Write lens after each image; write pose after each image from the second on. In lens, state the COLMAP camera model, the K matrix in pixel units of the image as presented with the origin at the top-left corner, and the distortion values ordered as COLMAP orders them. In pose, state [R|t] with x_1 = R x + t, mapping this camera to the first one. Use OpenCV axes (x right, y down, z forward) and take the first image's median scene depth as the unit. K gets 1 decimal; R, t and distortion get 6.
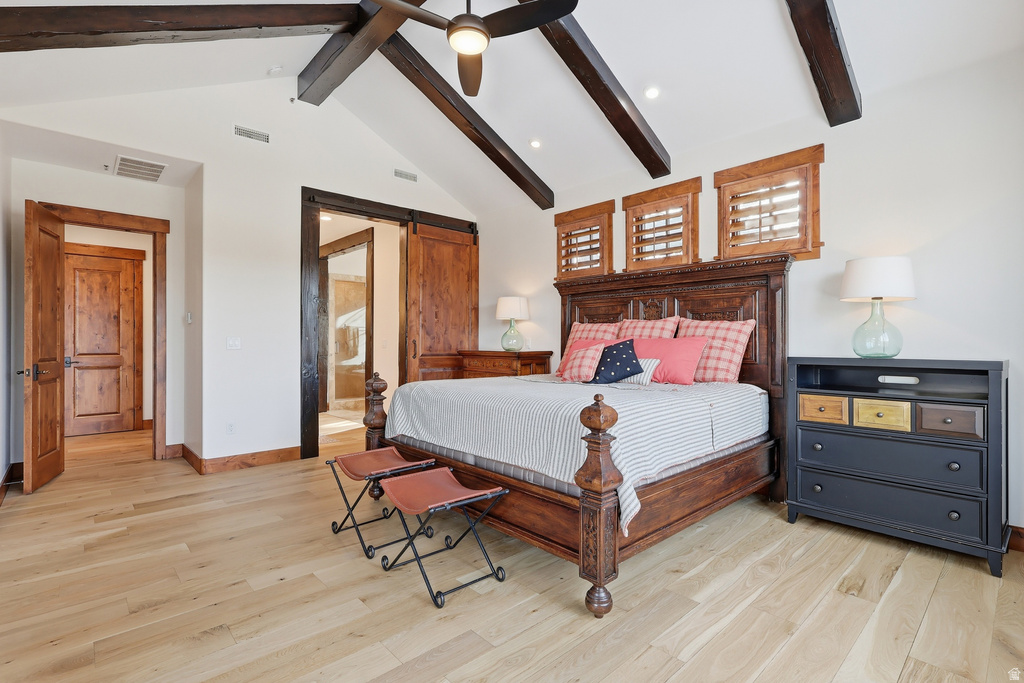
lens RADIAL K [[480.7, 0, 516.6], [0, 480.7, 335.3], [0, 0, 1]] dist [0.001017, 0.000104]
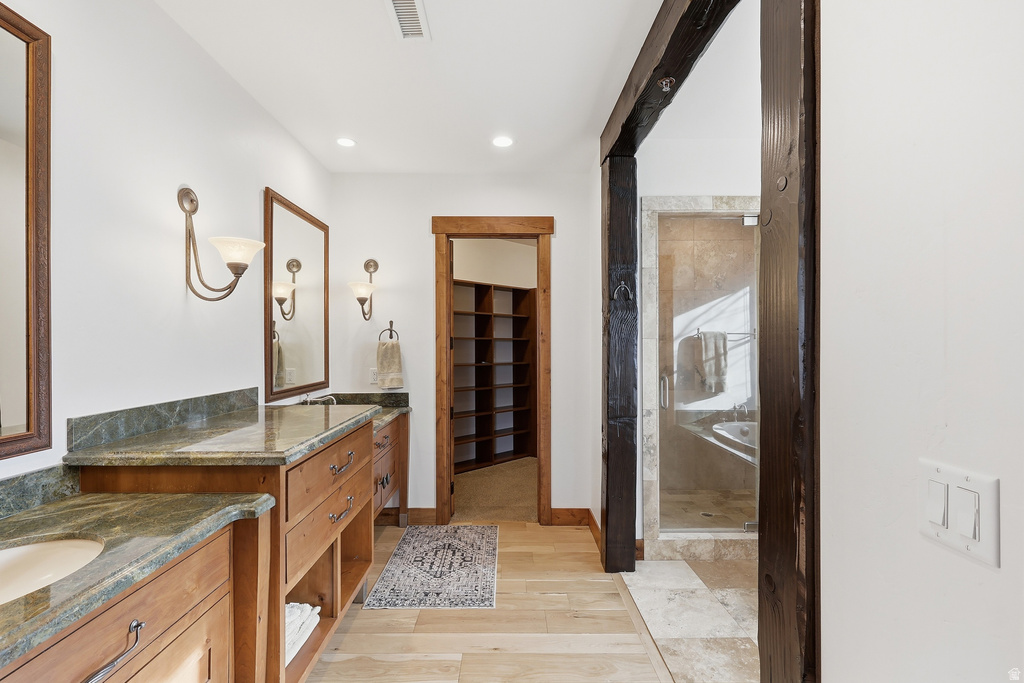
lens RADIAL K [[480.7, 0, 508.5], [0, 480.7, 337.4], [0, 0, 1]] dist [0.001017, 0.000104]
pose [[0.735420, 0.003616, -0.677601, -0.201327], [0.000135, 0.999985, 0.005484, -0.020249], [0.677611, -0.004125, 0.735409, 0.617364]]
